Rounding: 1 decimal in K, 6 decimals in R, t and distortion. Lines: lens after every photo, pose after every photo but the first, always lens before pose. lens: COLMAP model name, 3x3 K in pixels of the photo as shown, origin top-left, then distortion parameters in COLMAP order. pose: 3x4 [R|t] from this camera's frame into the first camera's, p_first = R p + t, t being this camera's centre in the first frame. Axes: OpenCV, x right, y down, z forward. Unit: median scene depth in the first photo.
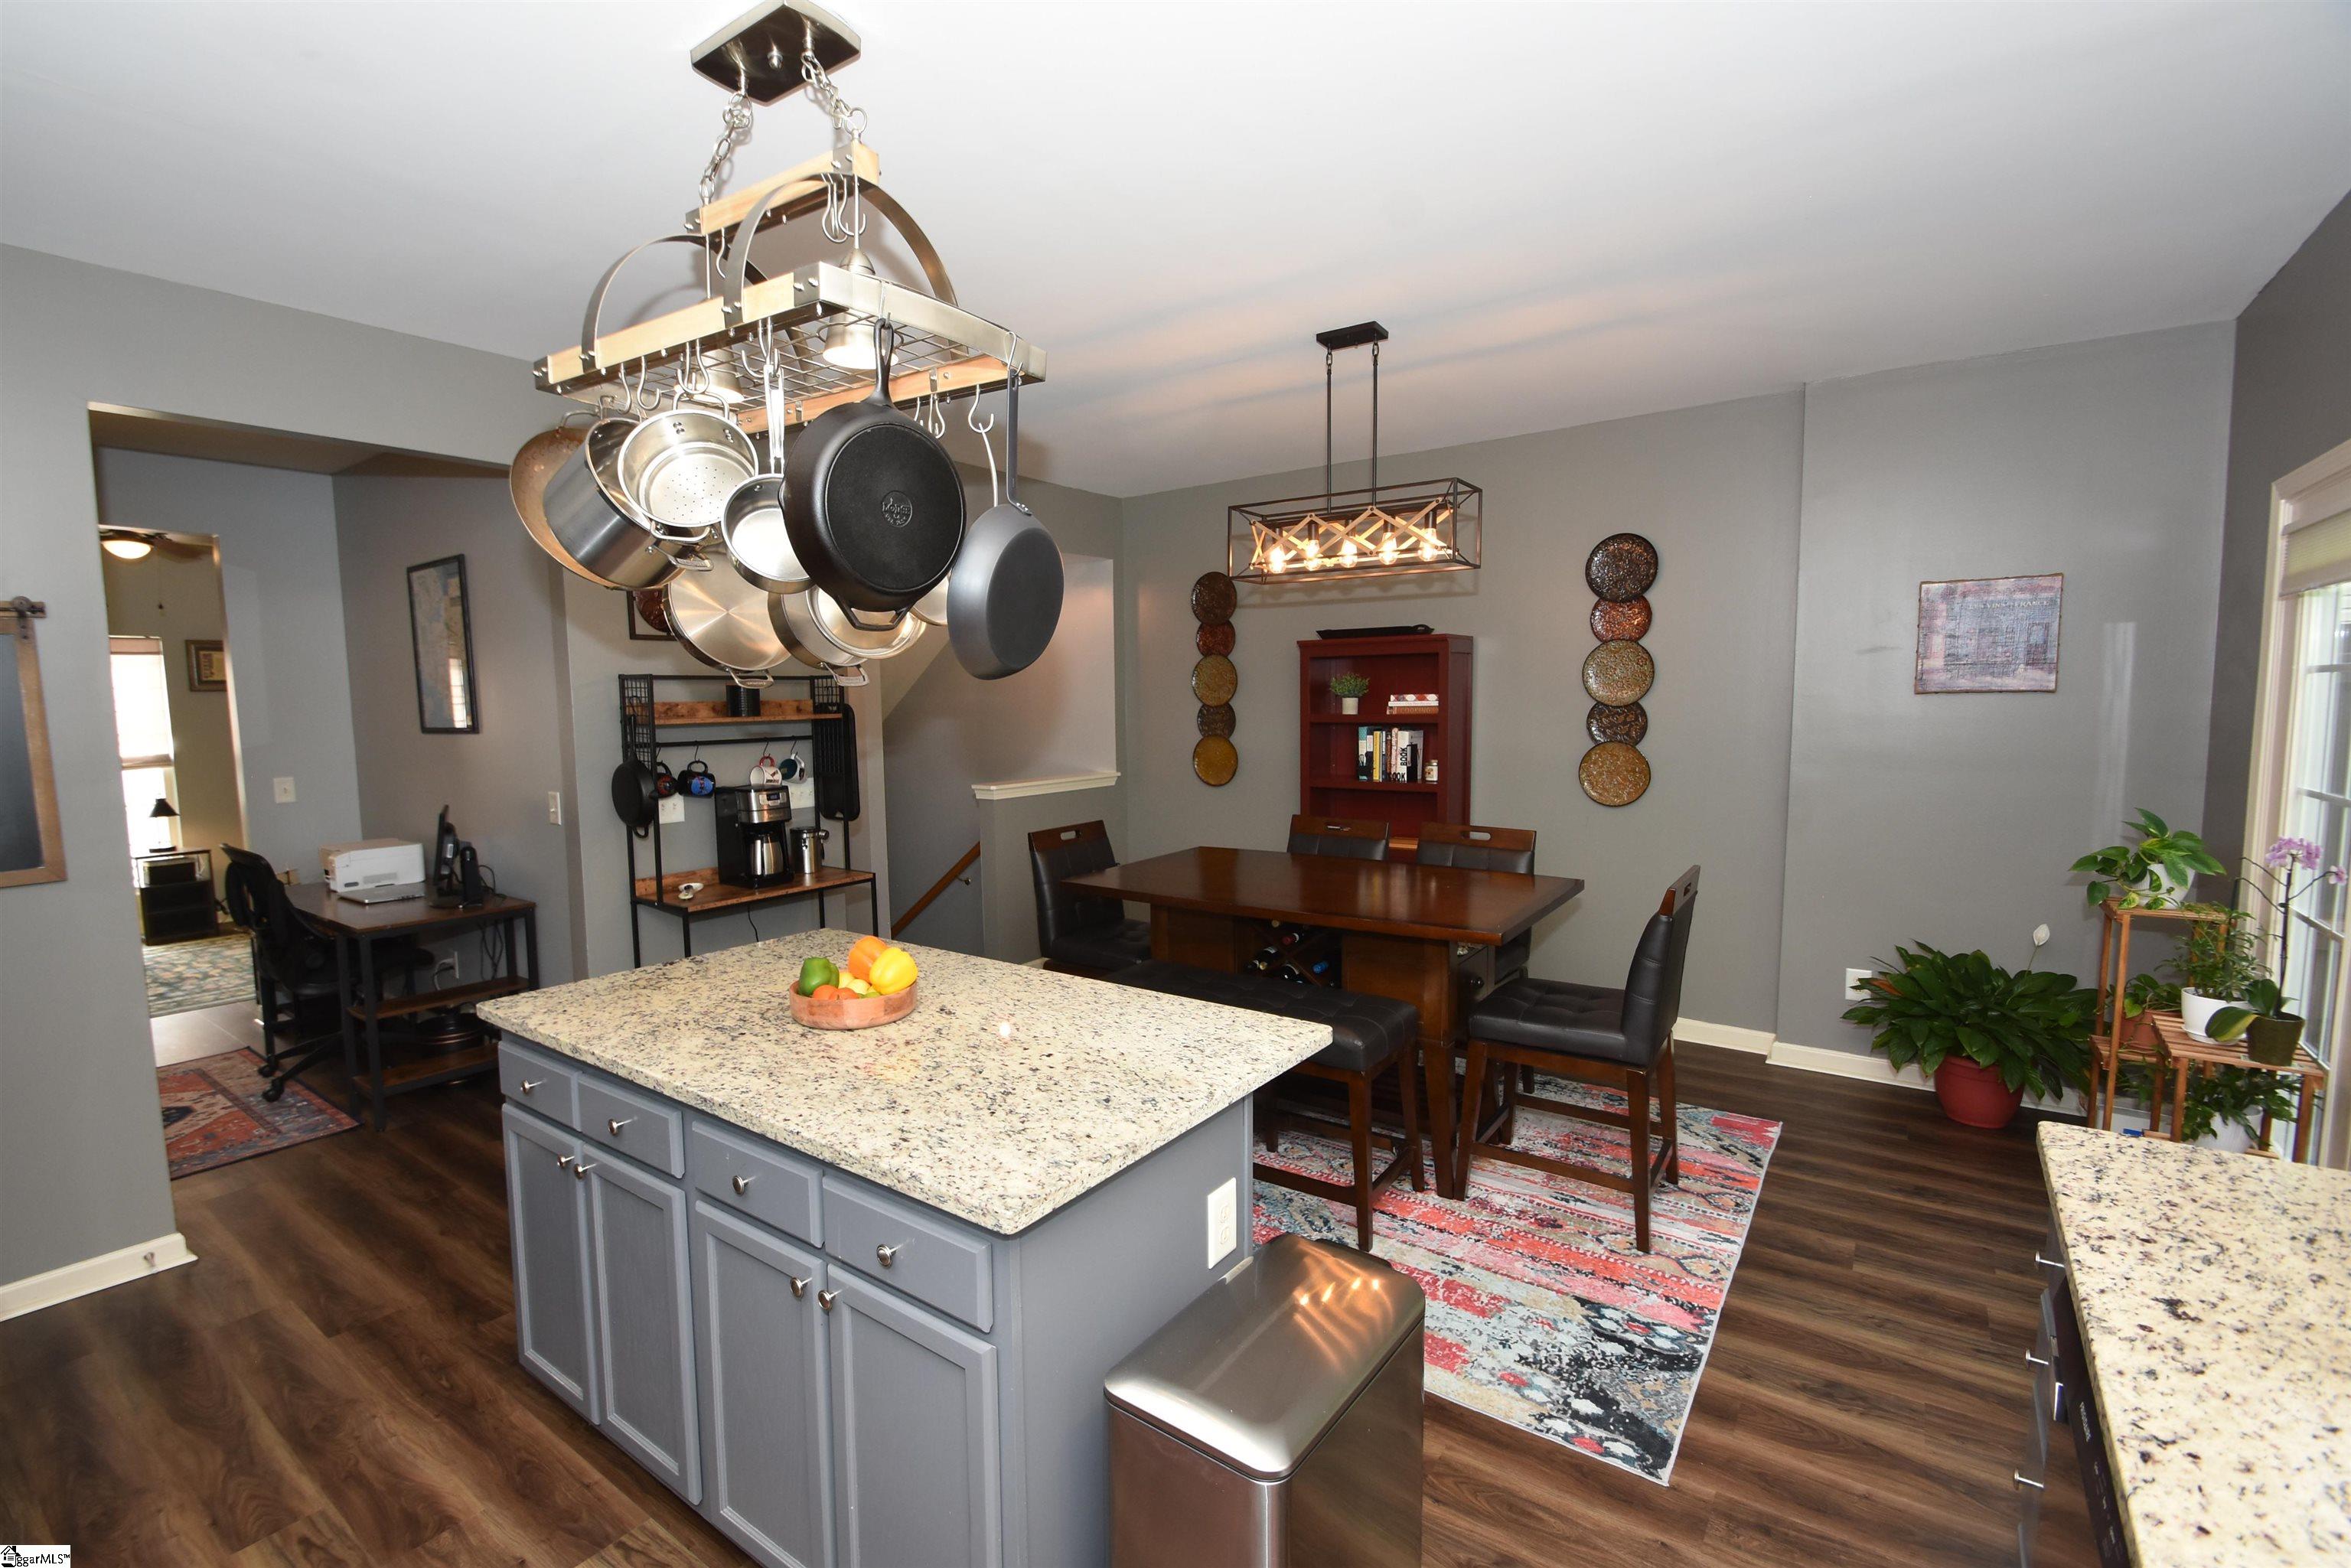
lens RADIAL K [[1043.0, 0, 1175.3], [0, 1043.0, 793.1], [0, 0, 1]] dist [-0.002844, -0.000704]
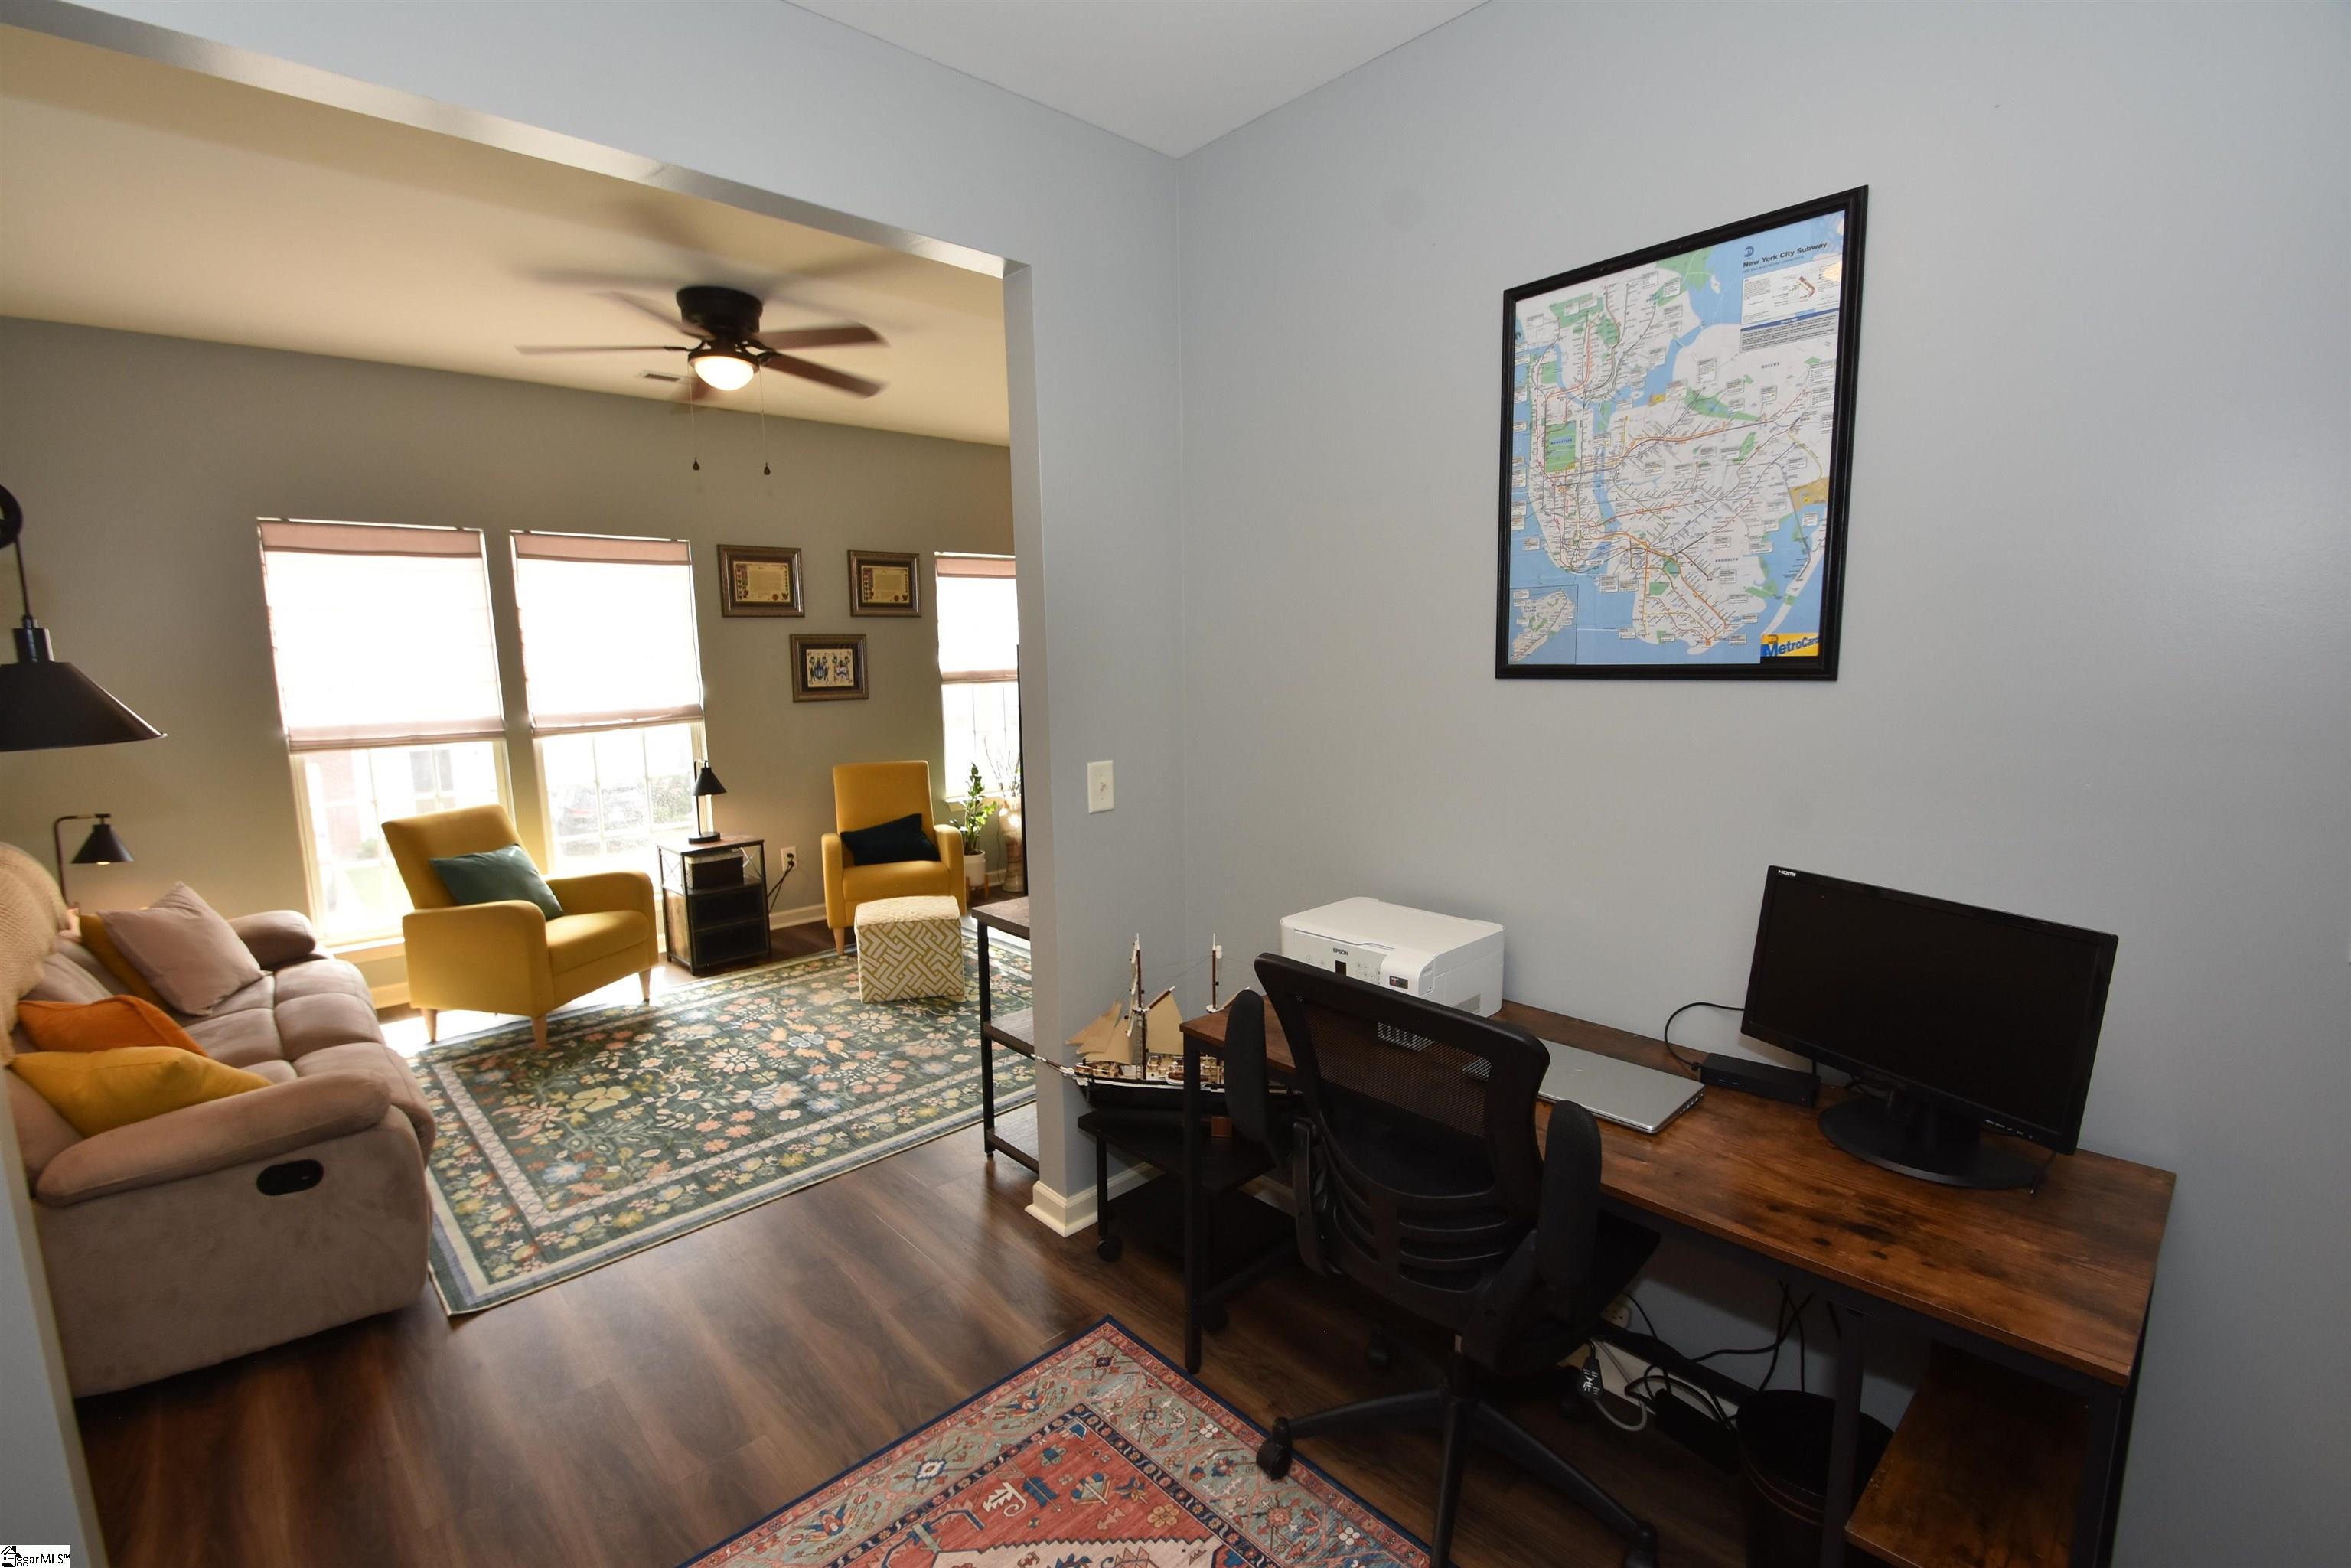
lens RADIAL K [[1043.0, 0, 1175.7], [0, 1043.0, 788.6], [0, 0, 1]] dist [-0.002844, -0.000704]
pose [[0.981750, 0.021224, -0.188986, -0.536137], [-0.011643, 0.998597, 0.051662, -0.021672], [0.189817, -0.048519, 0.980620, 0.370227]]
